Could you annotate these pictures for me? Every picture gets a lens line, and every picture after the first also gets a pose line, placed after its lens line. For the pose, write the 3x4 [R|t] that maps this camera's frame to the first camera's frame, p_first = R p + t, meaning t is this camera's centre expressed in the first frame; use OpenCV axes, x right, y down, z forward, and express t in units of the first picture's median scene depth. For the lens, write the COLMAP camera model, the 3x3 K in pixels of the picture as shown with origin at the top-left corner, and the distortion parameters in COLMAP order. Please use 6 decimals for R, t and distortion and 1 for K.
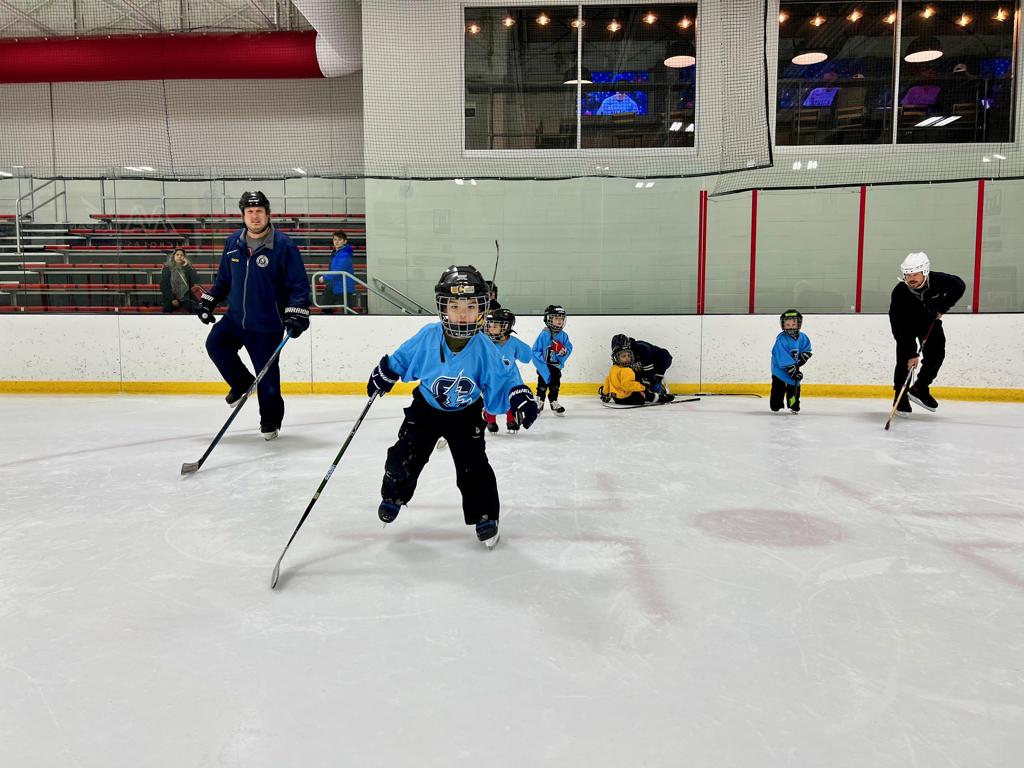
lens RADIAL K [[781.6, 0, 512.0], [0, 781.6, 384.0], [0, 0, 1]] dist [0.049091, -0.058154]
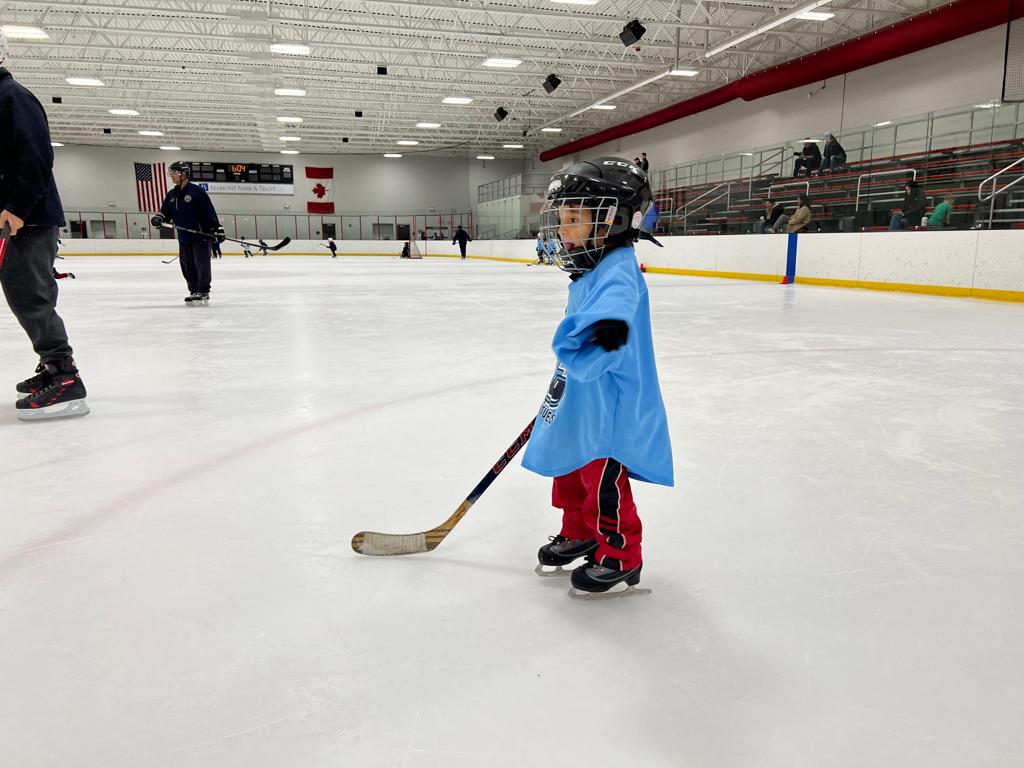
lens RADIAL K [[781.5, 0, 510.5], [0, 781.5, 386.4], [0, 0, 1]] dist [0.049464, -0.058604]
pose [[0.295997, 0.173954, -0.939216, 0.764970], [-0.067710, 0.984625, 0.161025, 0.000371], [0.952786, 0.015931, 0.303224, -0.034234]]
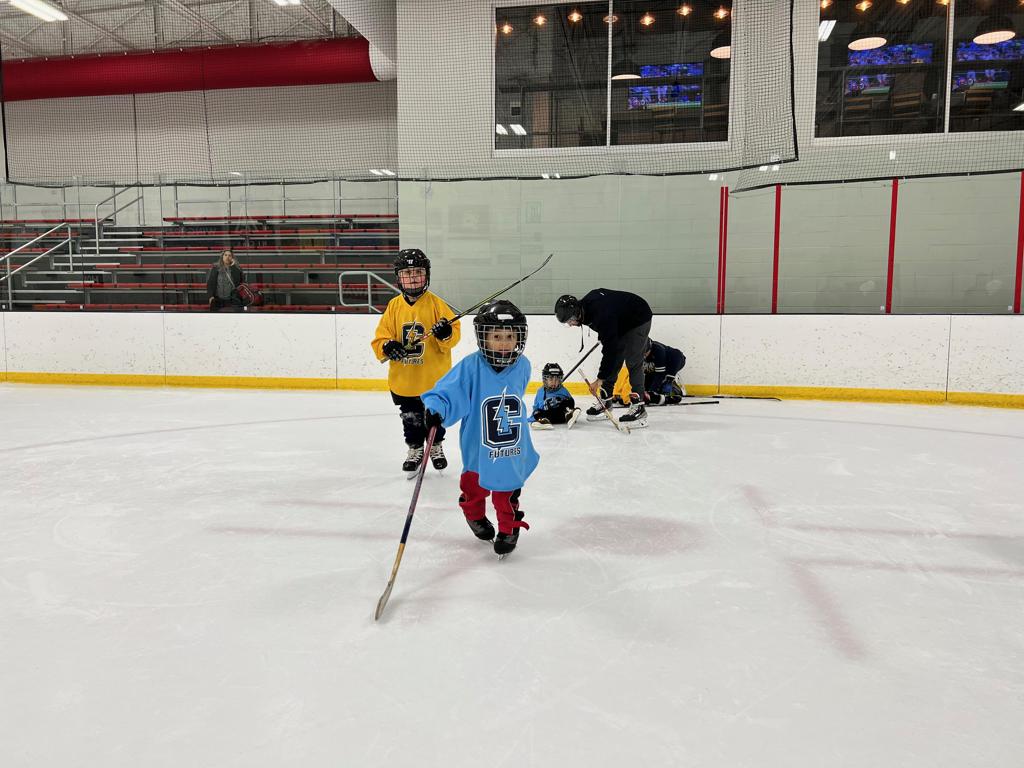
lens RADIAL K [[781.5, 0, 510.5], [0, 781.5, 386.4], [0, 0, 1]] dist [0.049464, -0.058604]
pose [[0.991821, 0.015144, -0.126738, 0.093268], [-0.014122, 0.999860, 0.008959, -0.003583], [0.126856, -0.007096, 0.991896, 0.000254]]
